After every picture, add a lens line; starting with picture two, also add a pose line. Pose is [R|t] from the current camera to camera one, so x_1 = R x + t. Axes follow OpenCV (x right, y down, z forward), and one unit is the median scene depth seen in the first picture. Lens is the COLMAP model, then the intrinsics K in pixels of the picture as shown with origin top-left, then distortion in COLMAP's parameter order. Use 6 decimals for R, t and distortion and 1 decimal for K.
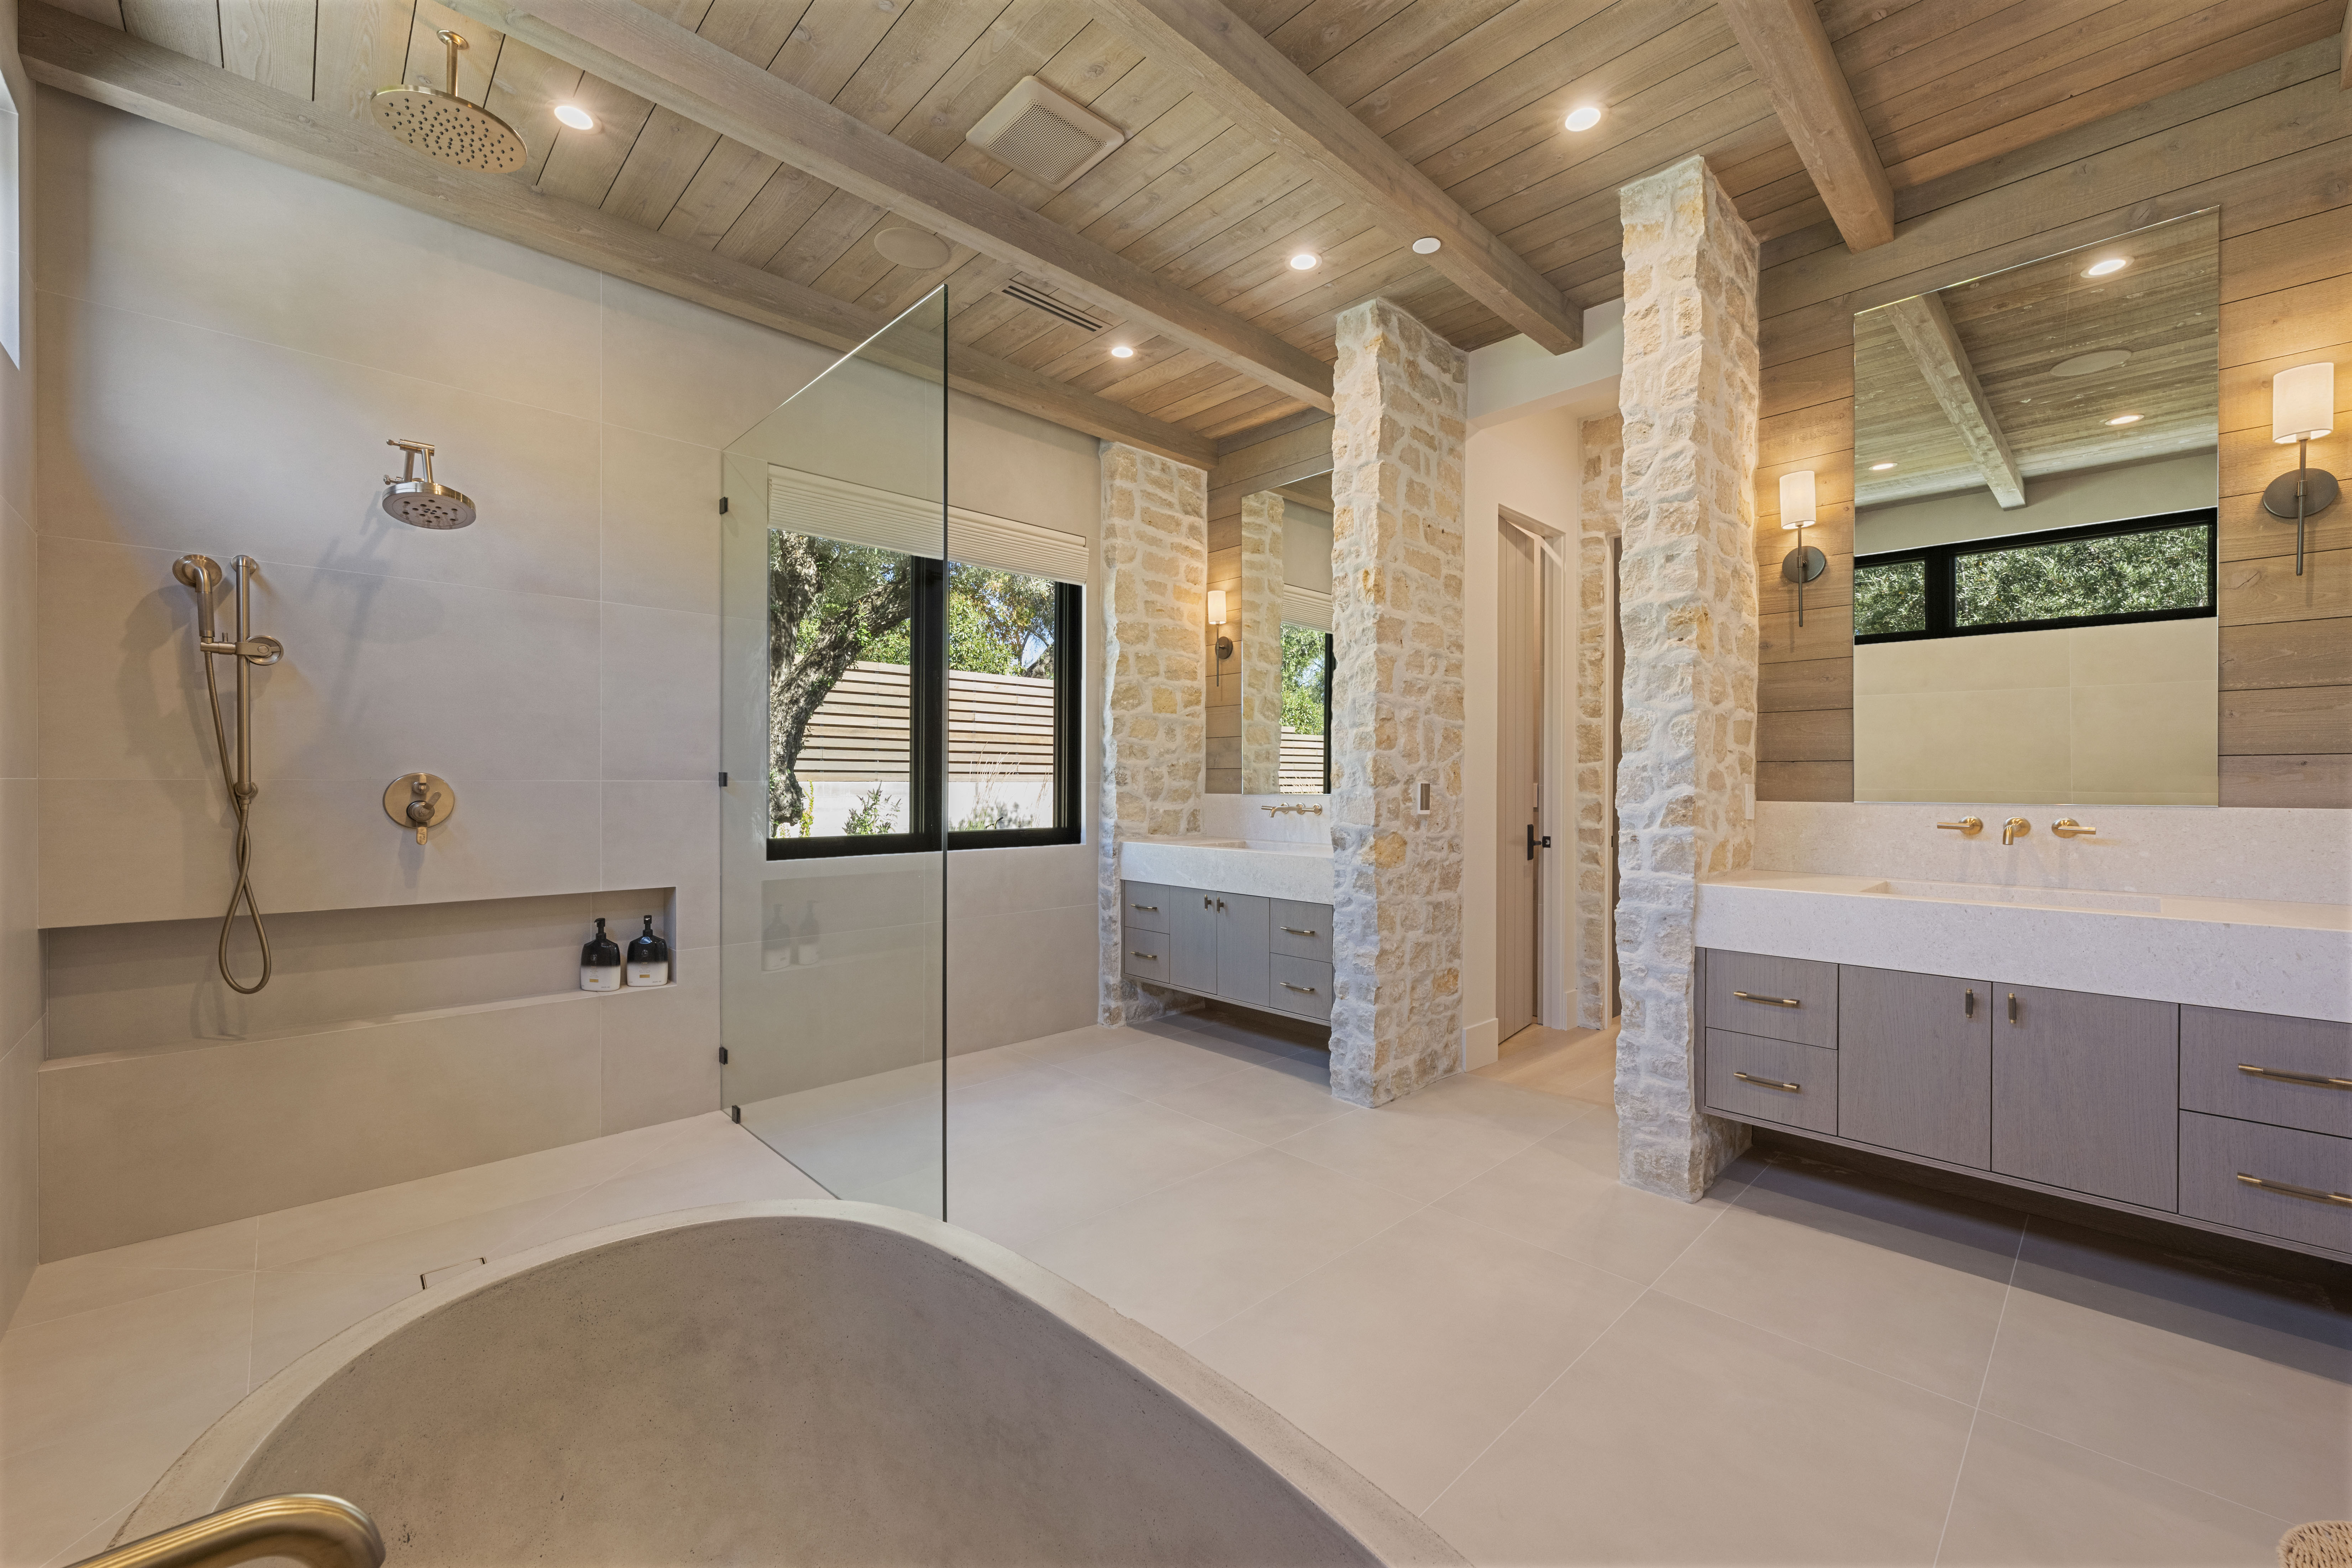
lens RADIAL K [[937.0, 0, 1184.1], [0, 937.0, 788.3], [0, 0, 1]] dist [-0.000982, 0.000194]
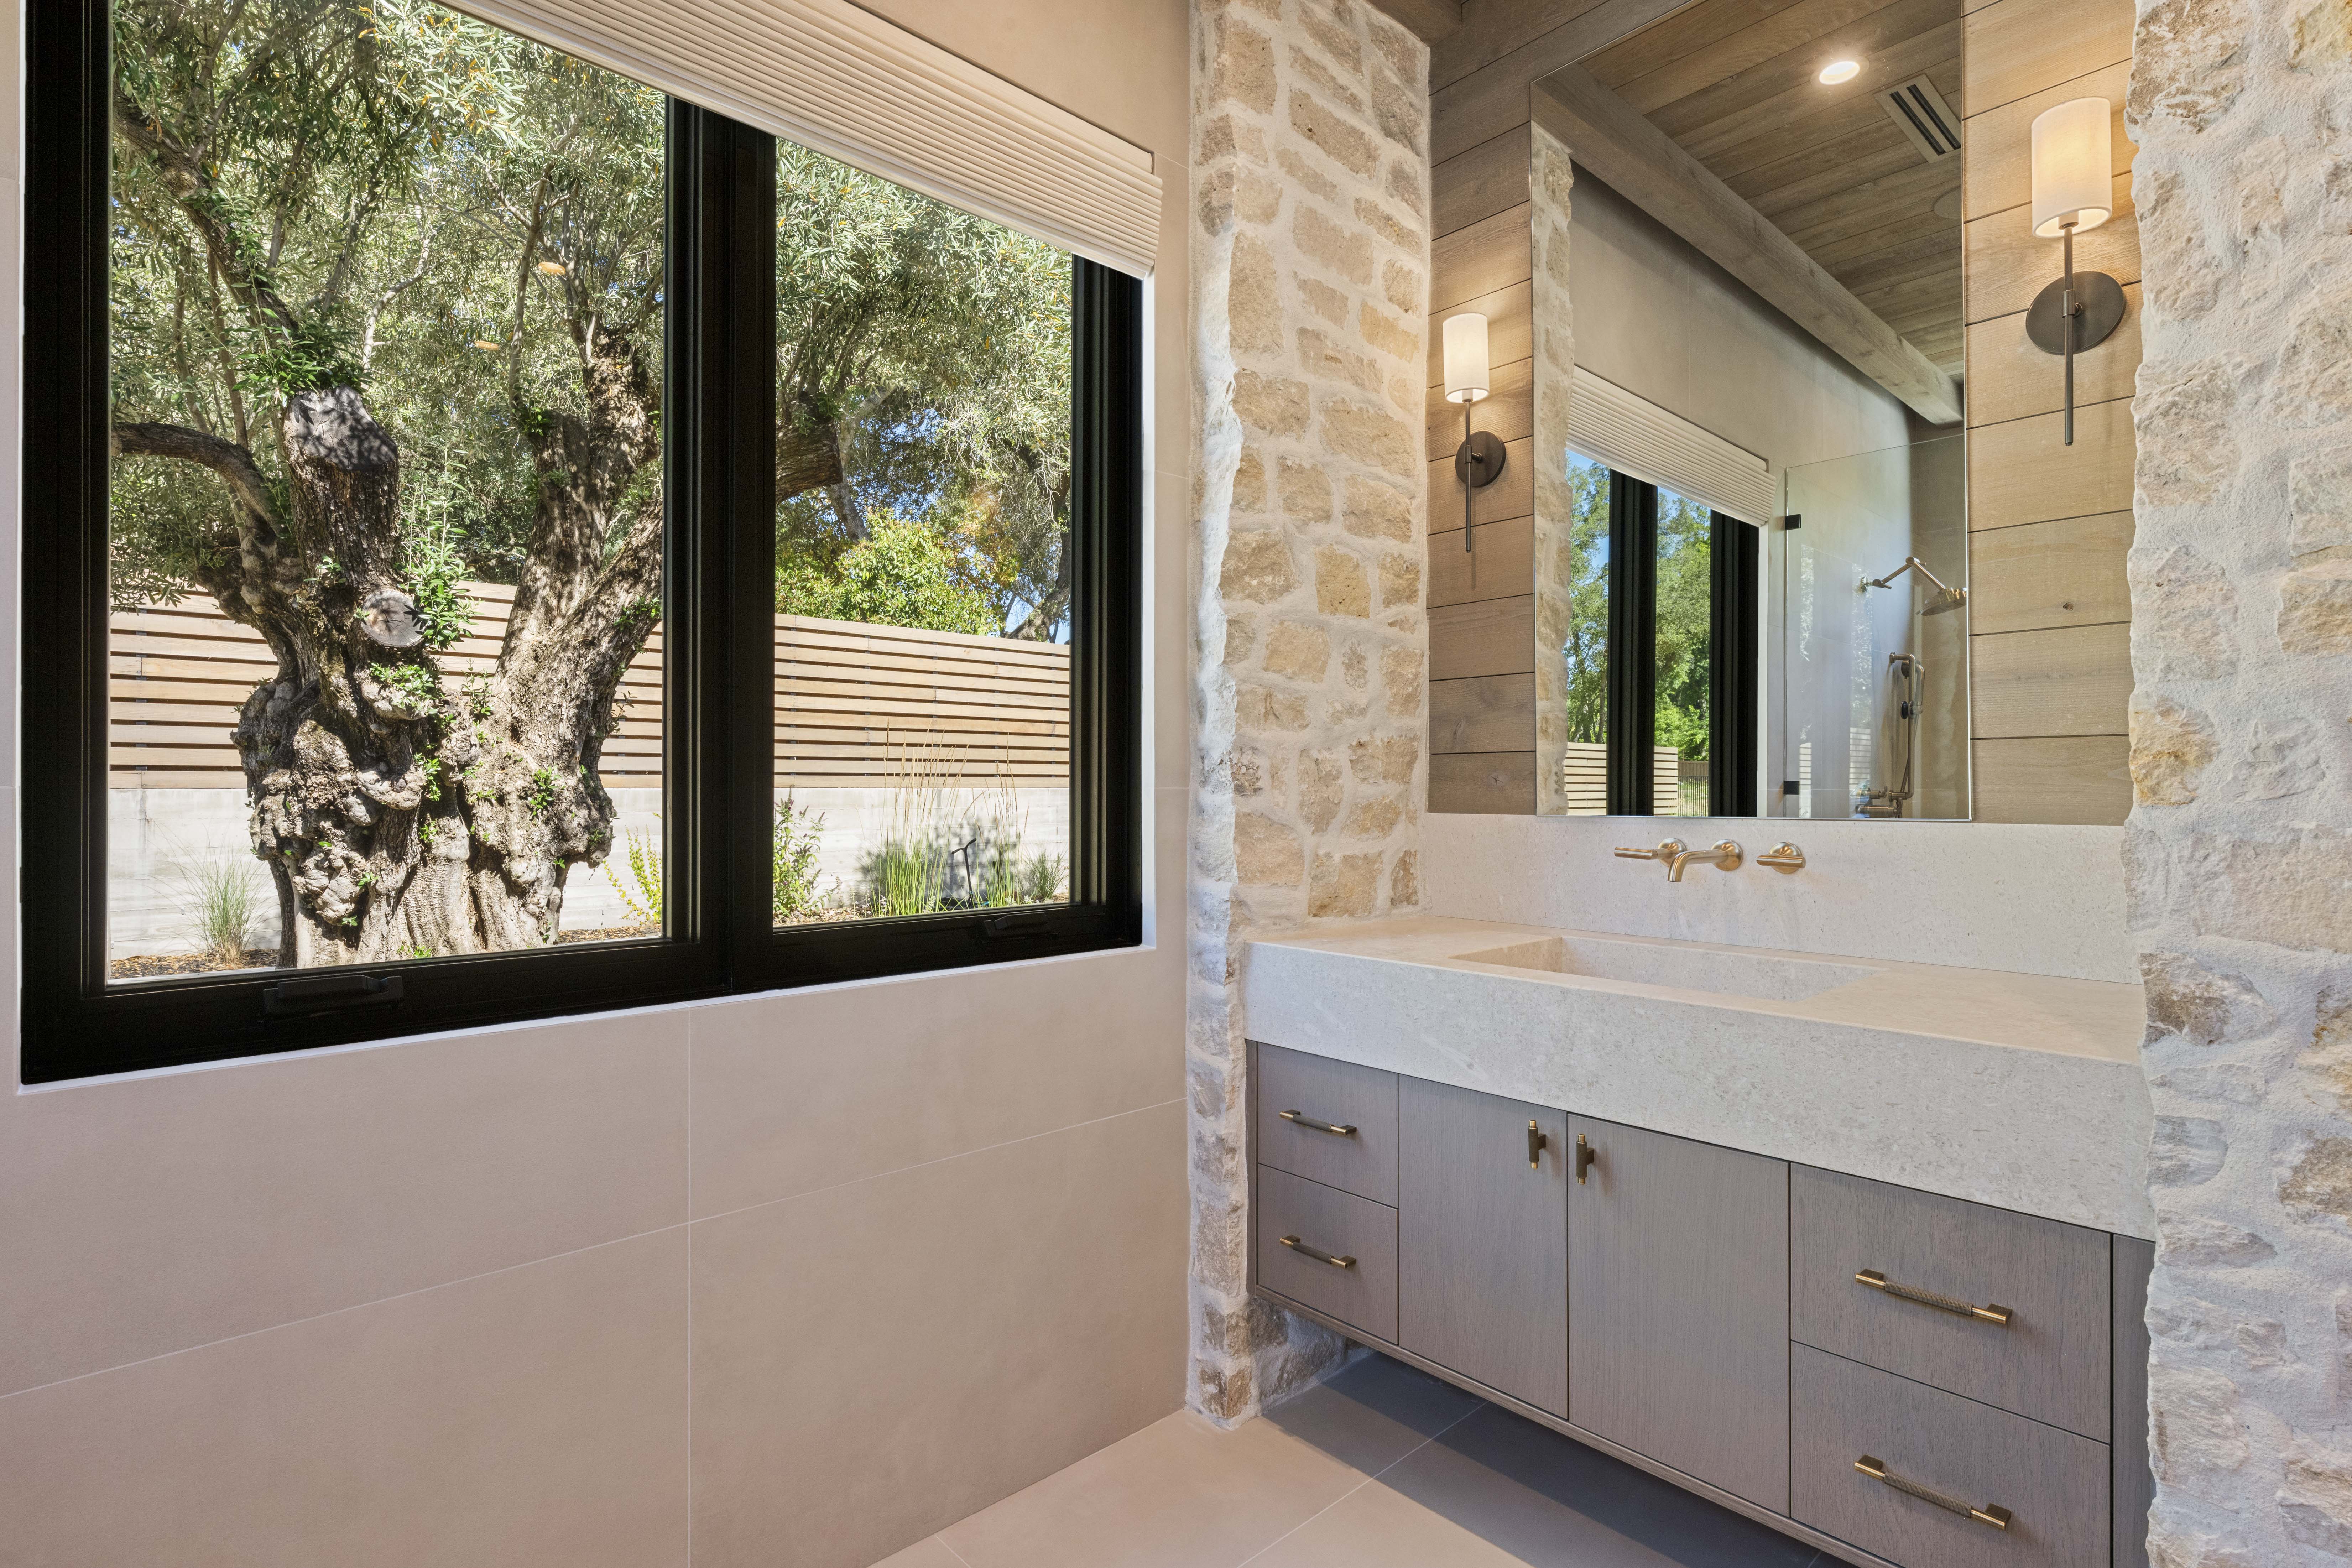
lens RADIAL K [[1149.8, 0, 1171.9], [0, 1149.8, 788.4], [0, 0, 1]] dist [-0.002958, -0.000769]
pose [[0.999603, -0.003322, -0.027980, -0.106920], [0.003150, 0.999976, -0.006197, -0.003929], [0.028000, 0.006106, 0.999589, 0.663684]]
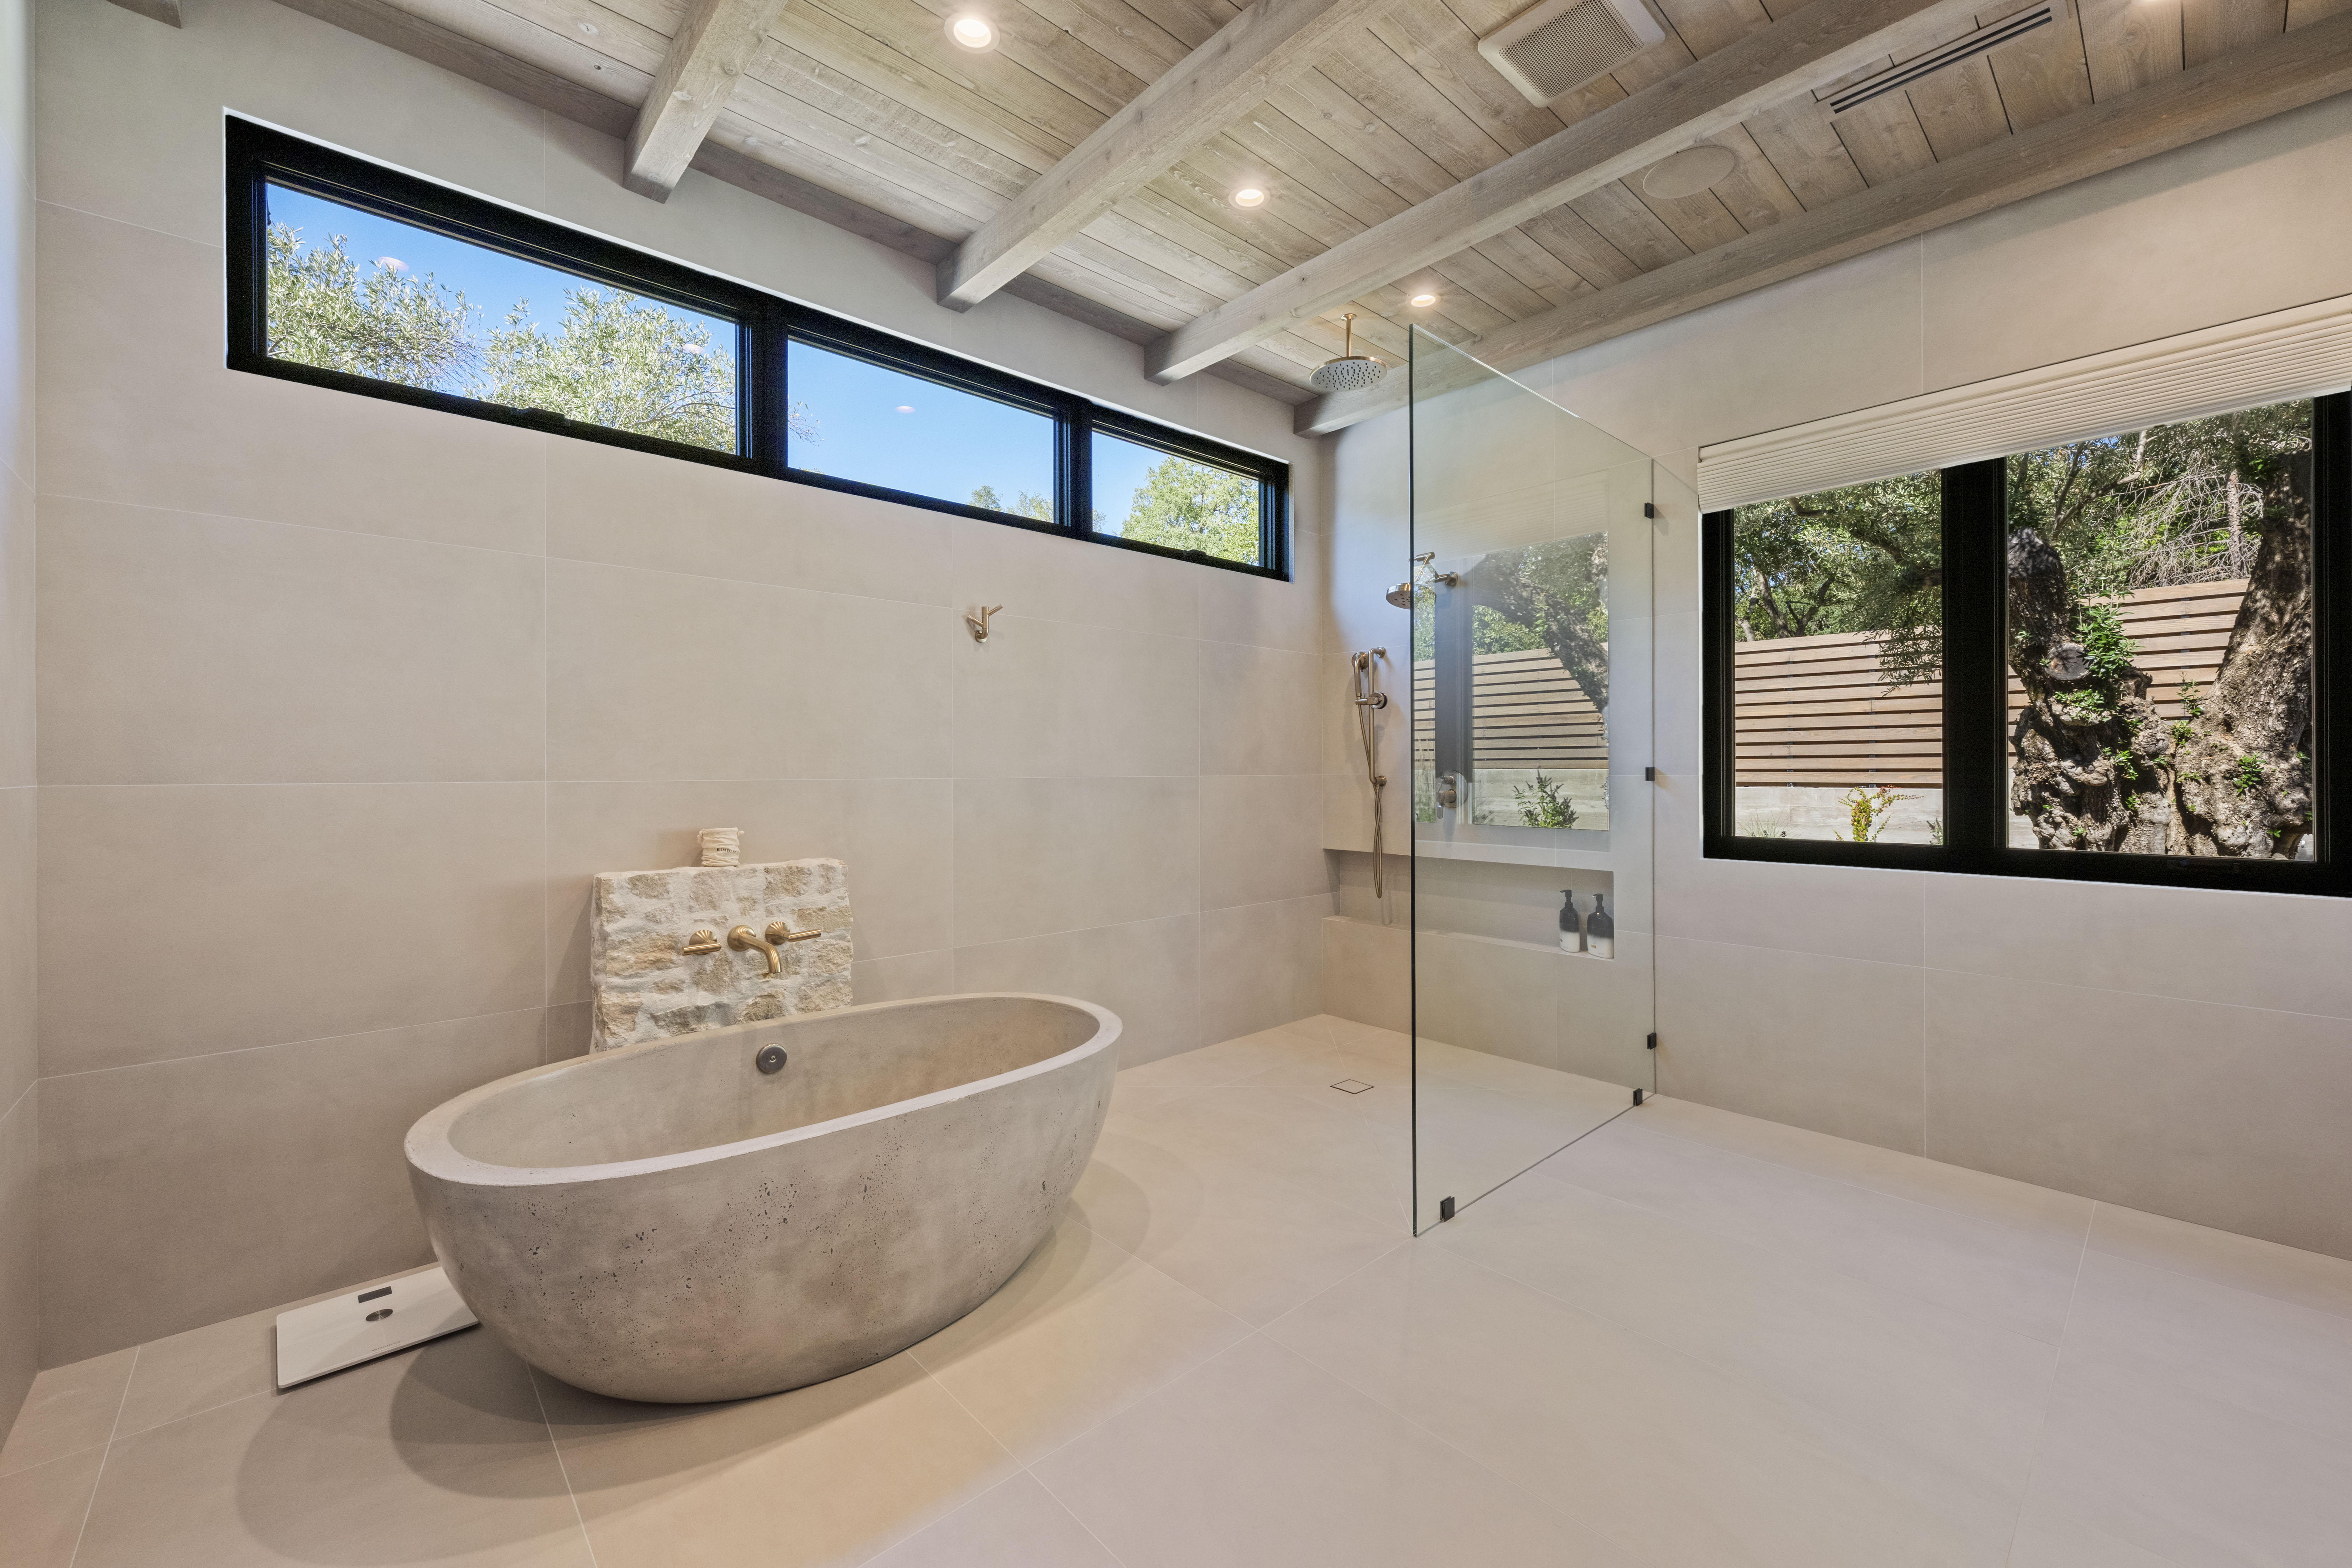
lens RADIAL K [[937.0, 0, 1179.8], [0, 937.0, 765.8], [0, 0, 1]] dist [-0.000982, 0.000194]
pose [[-0.035711, -0.005907, -0.999345, 0.526765], [-0.002253, 0.999980, -0.005831, -0.010652], [0.999360, 0.002043, -0.035724, 0.482118]]
